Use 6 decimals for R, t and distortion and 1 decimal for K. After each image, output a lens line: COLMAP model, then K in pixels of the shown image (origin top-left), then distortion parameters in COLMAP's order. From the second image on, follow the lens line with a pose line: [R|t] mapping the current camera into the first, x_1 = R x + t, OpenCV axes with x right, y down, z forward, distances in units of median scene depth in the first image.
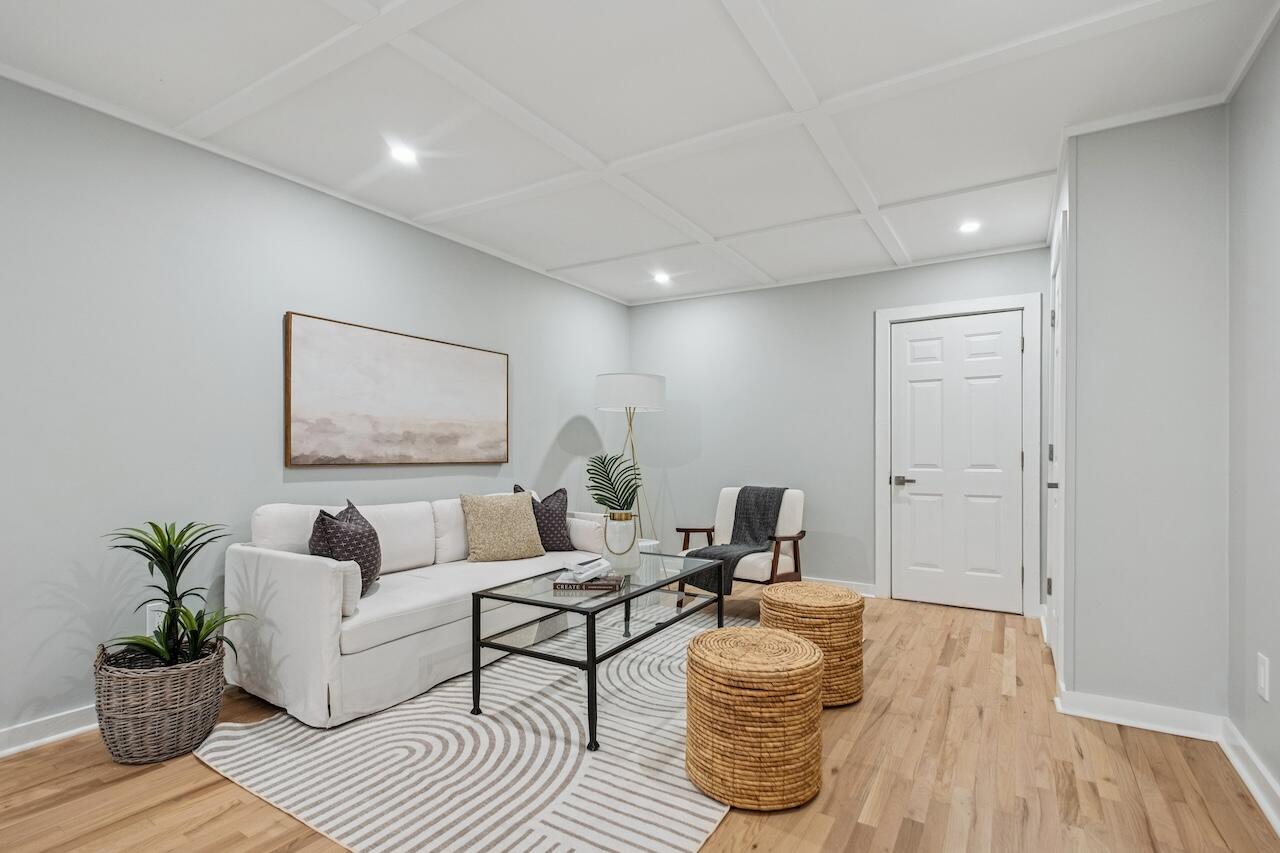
lens RADIAL K [[608.5, 0, 642.0], [0, 608.5, 449.5], [0, 0, 1]] dist [-0.001505, -0.000064]
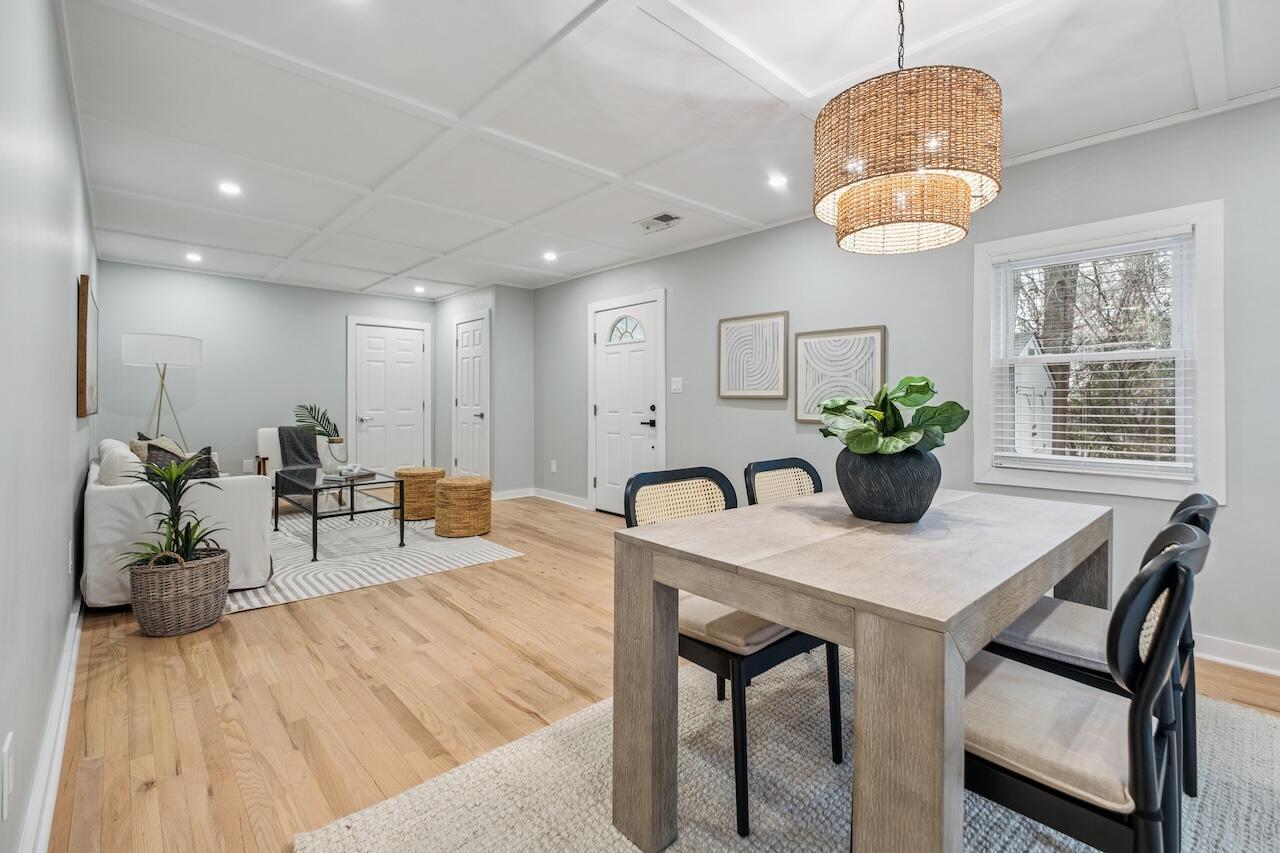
lens RADIAL K [[552.8, 0, 634.6], [0, 552.8, 400.2], [0, 0, 1]] dist [0.000980, -0.000064]
pose [[0.276467, 0.001532, 0.961022, -1.477517], [-0.003042, 0.999995, -0.000719, -0.006352], [-0.961019, -0.002724, 0.276470, -0.249050]]
